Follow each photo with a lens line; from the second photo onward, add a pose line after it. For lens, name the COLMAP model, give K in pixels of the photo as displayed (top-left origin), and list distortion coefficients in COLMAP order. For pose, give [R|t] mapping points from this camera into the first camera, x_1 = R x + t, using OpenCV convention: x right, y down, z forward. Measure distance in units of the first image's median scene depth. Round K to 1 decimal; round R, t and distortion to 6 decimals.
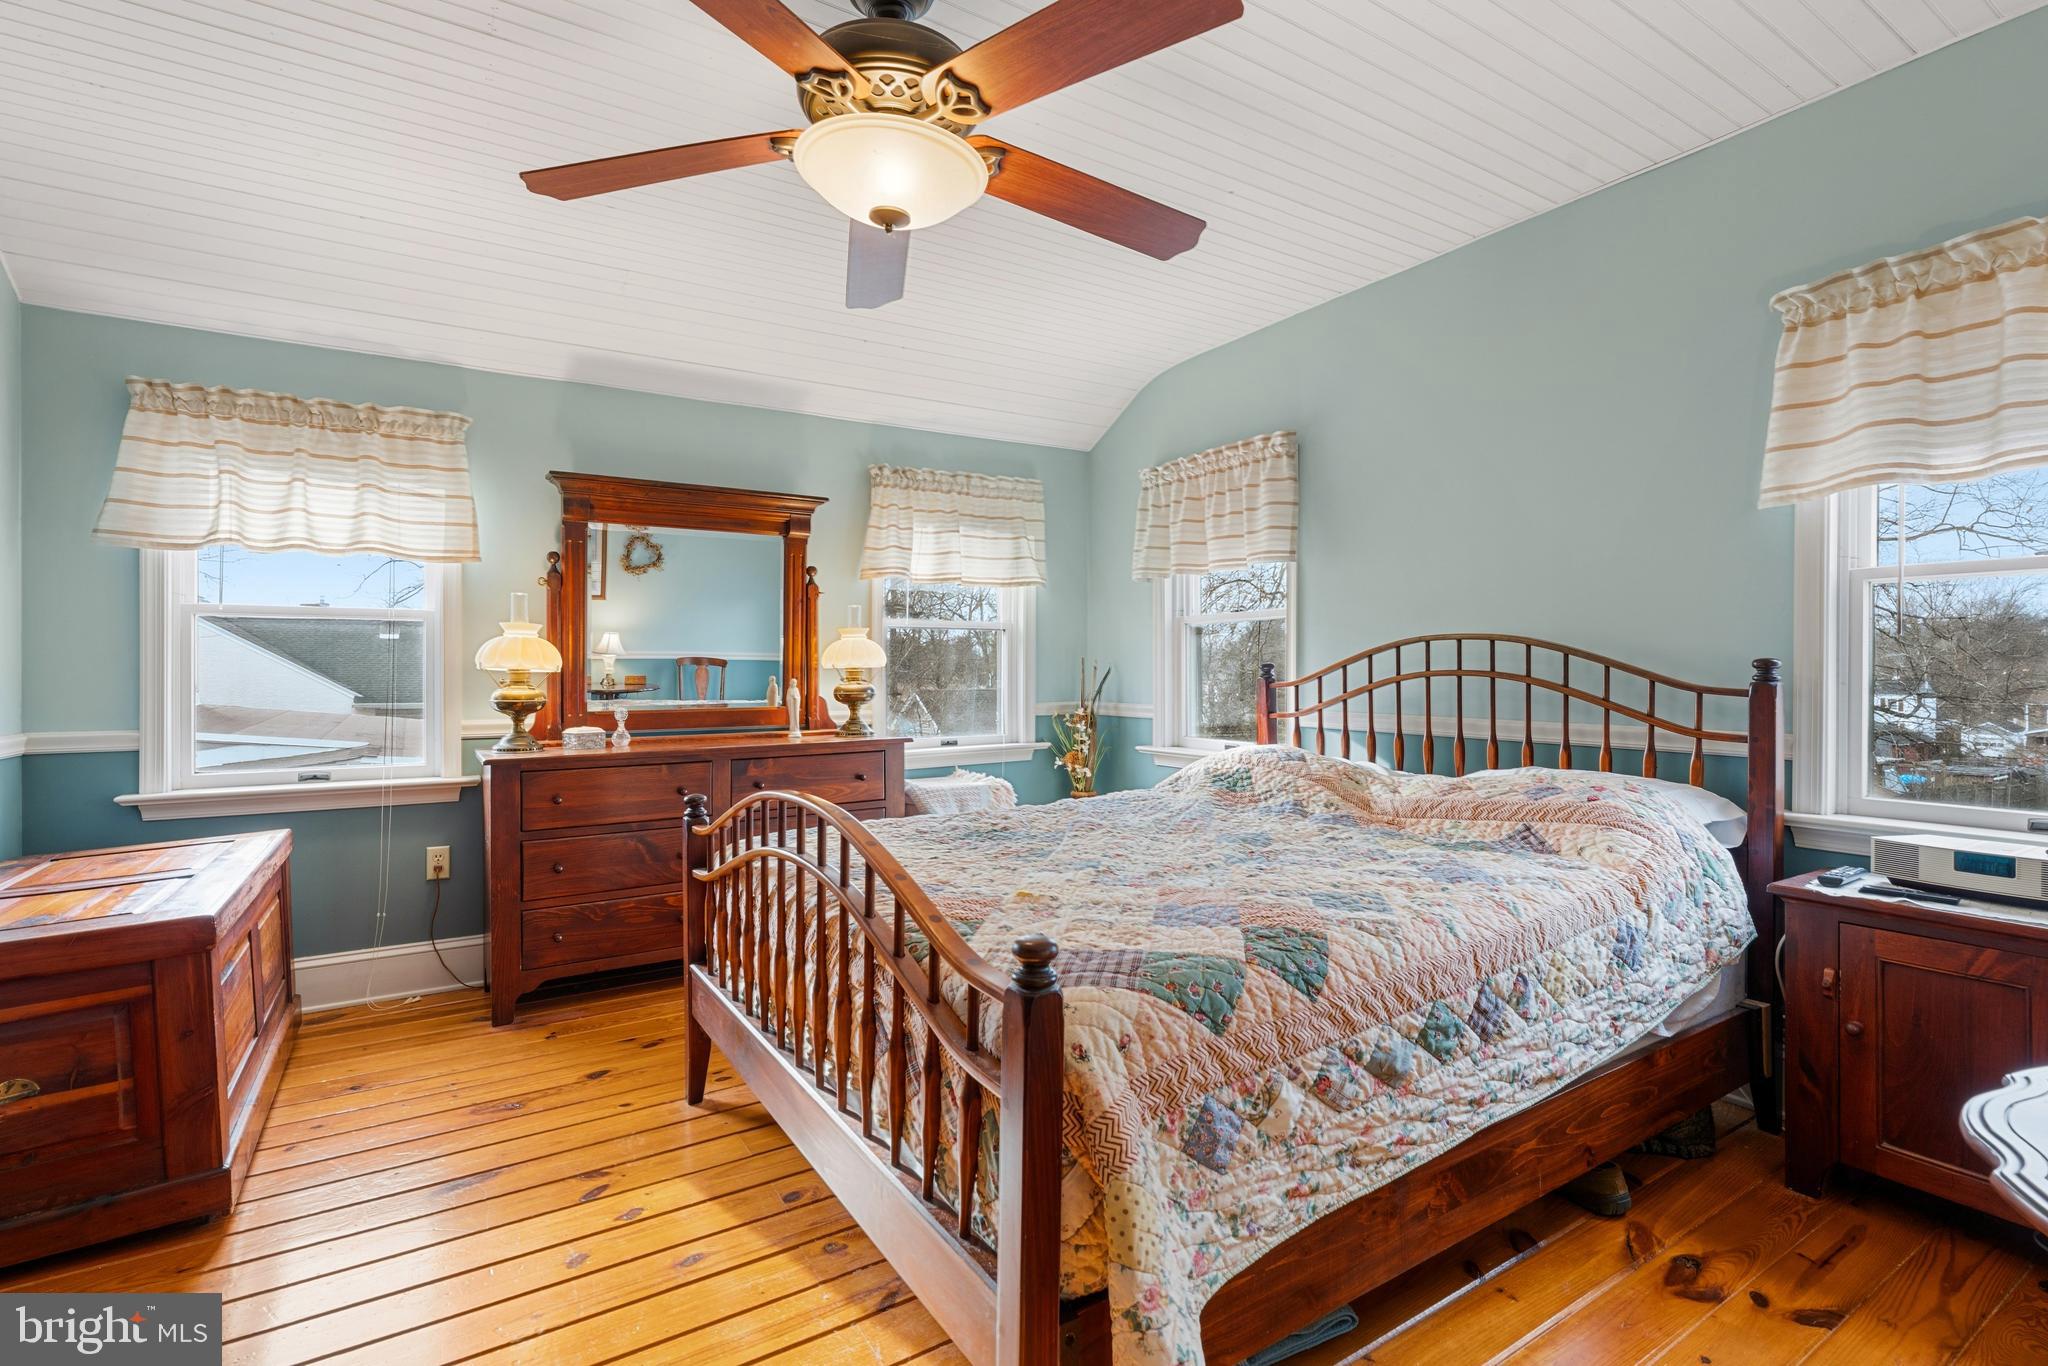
lens RADIAL K [[937.6, 0, 1022.5], [0, 937.6, 673.3], [0, 0, 1]] dist [-0.010893, 0.005796]
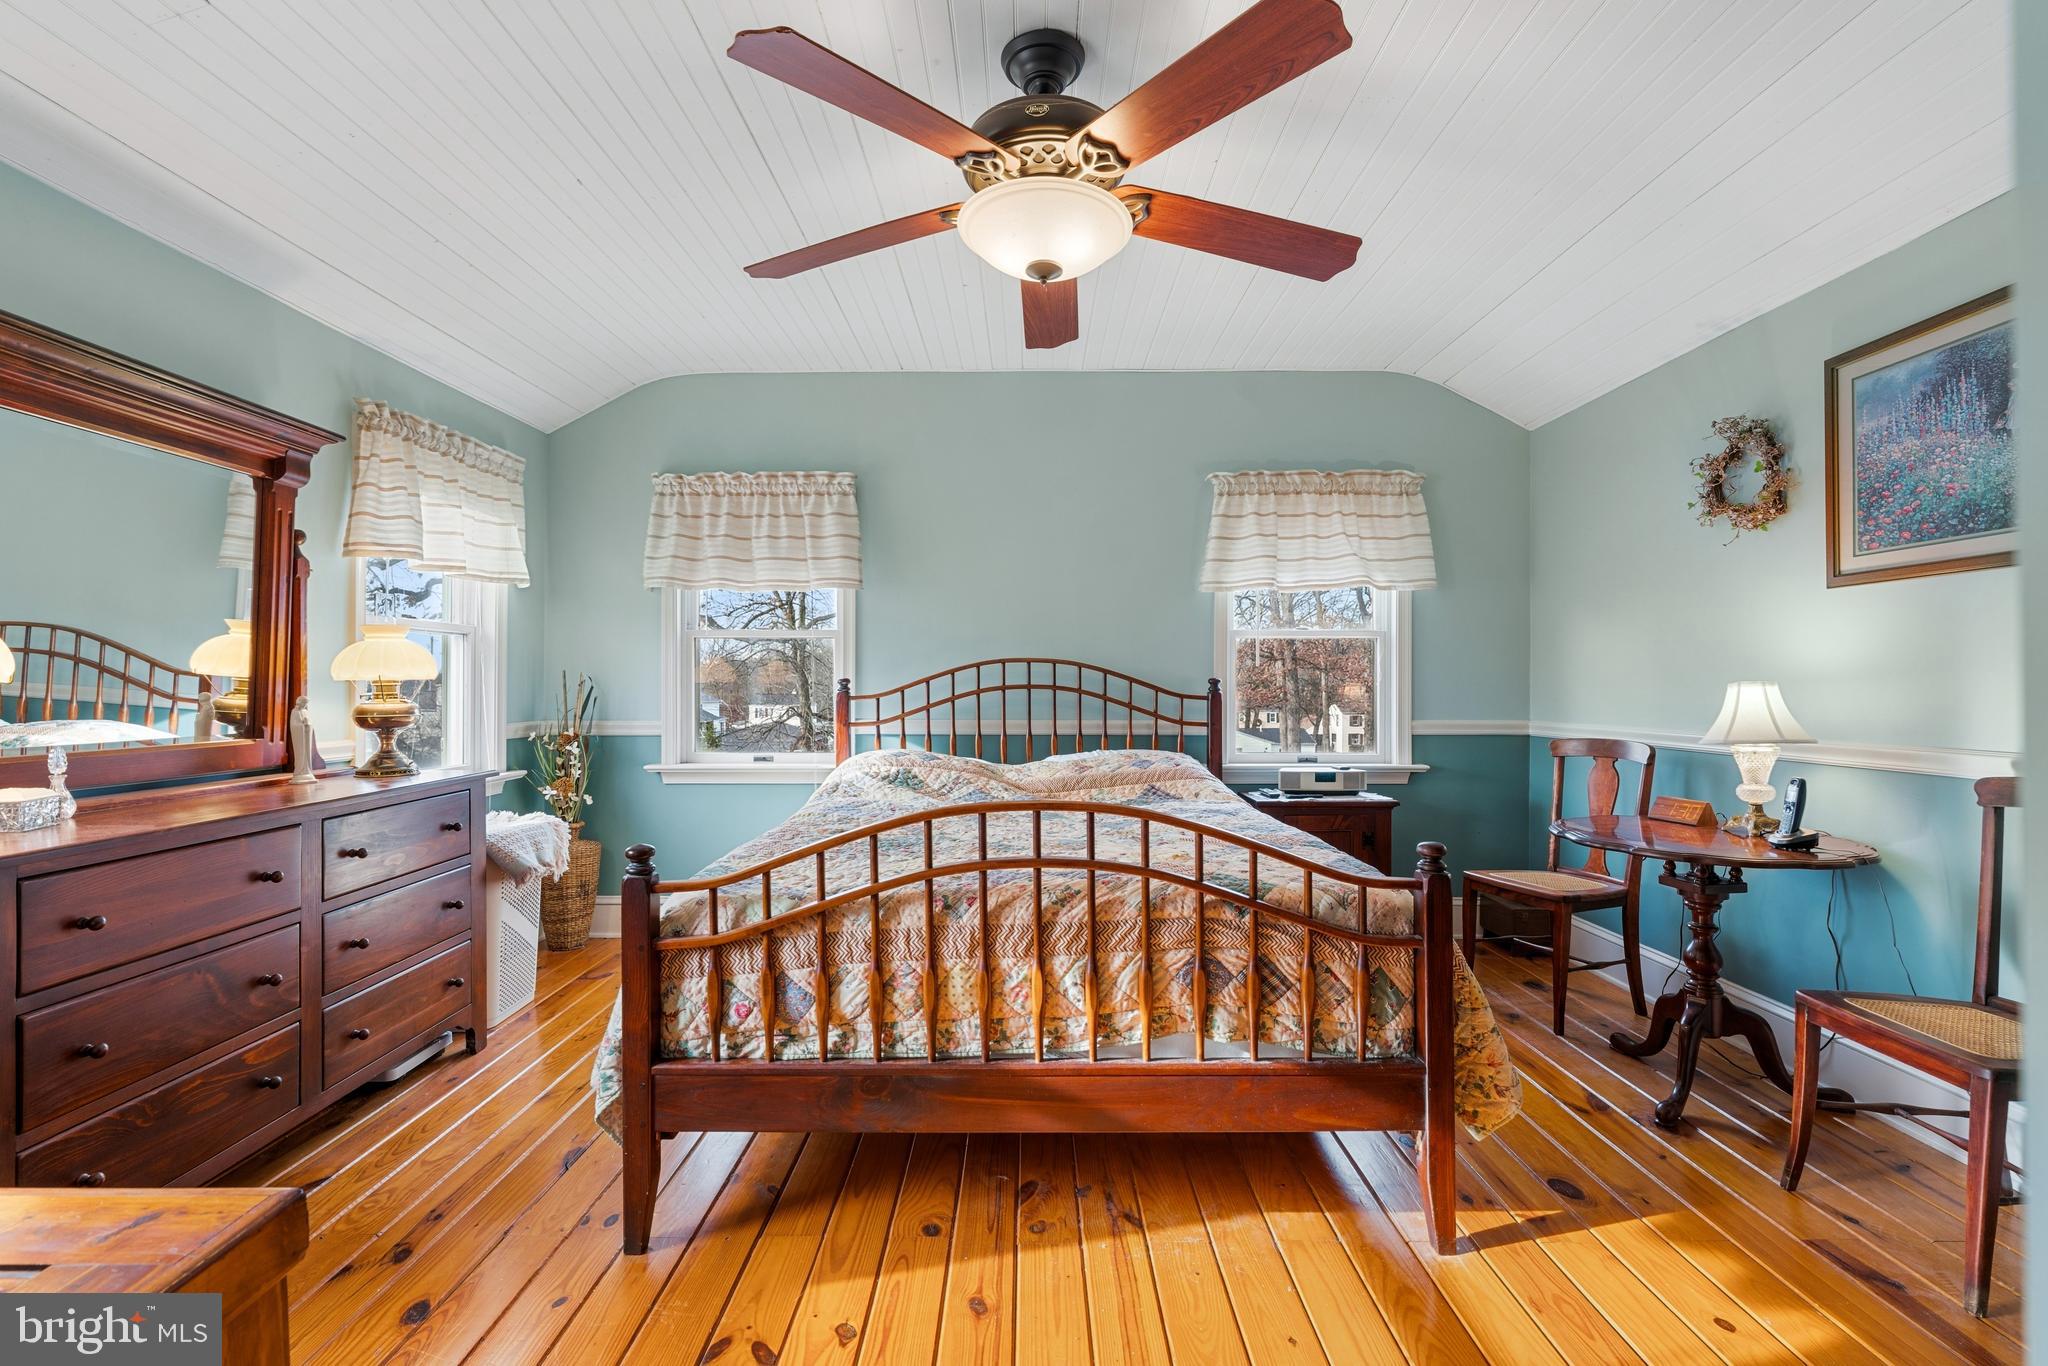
lens RADIAL K [[937.6, 0, 1009.8], [0, 937.6, 680.5], [0, 0, 1]] dist [-0.010893, 0.005796]
pose [[0.545070, 0.005326, 0.838374, -0.666905], [0.002529, 0.999965, -0.007997, 0.001303], [-0.838387, 0.006479, 0.545037, 0.266067]]
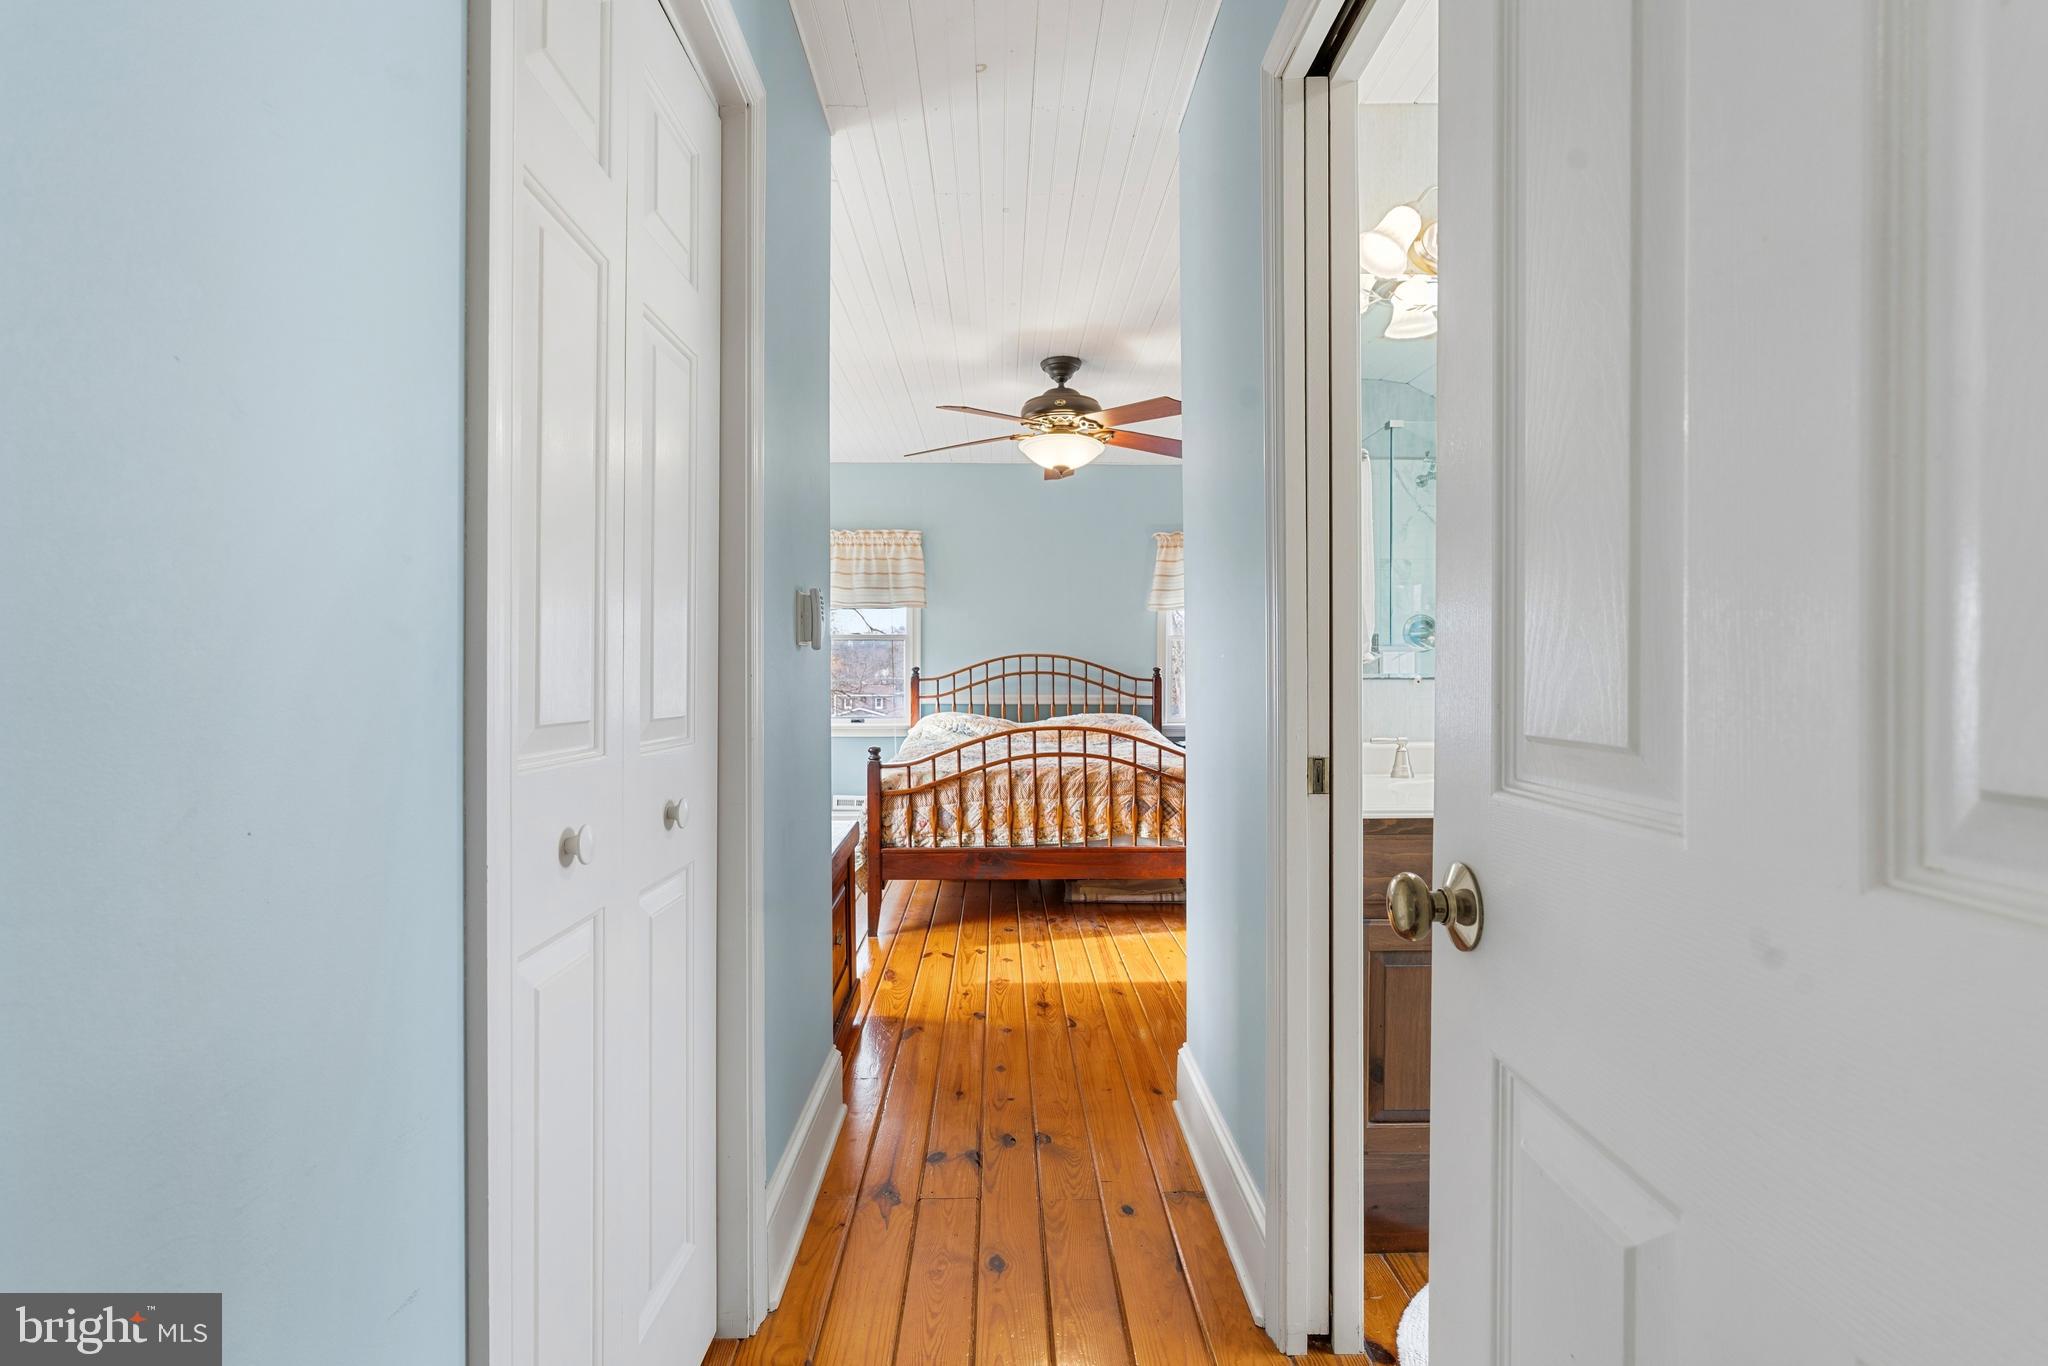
lens RADIAL K [[937.6, 0, 1015.3], [0, 937.6, 677.9], [0, 0, 1]] dist [-0.010893, 0.005796]
pose [[0.514413, -0.004135, 0.857533, -1.299432], [0.000661, 0.999990, 0.004425, 0.001809], [-0.857543, -0.001710, 0.514410, -0.035968]]
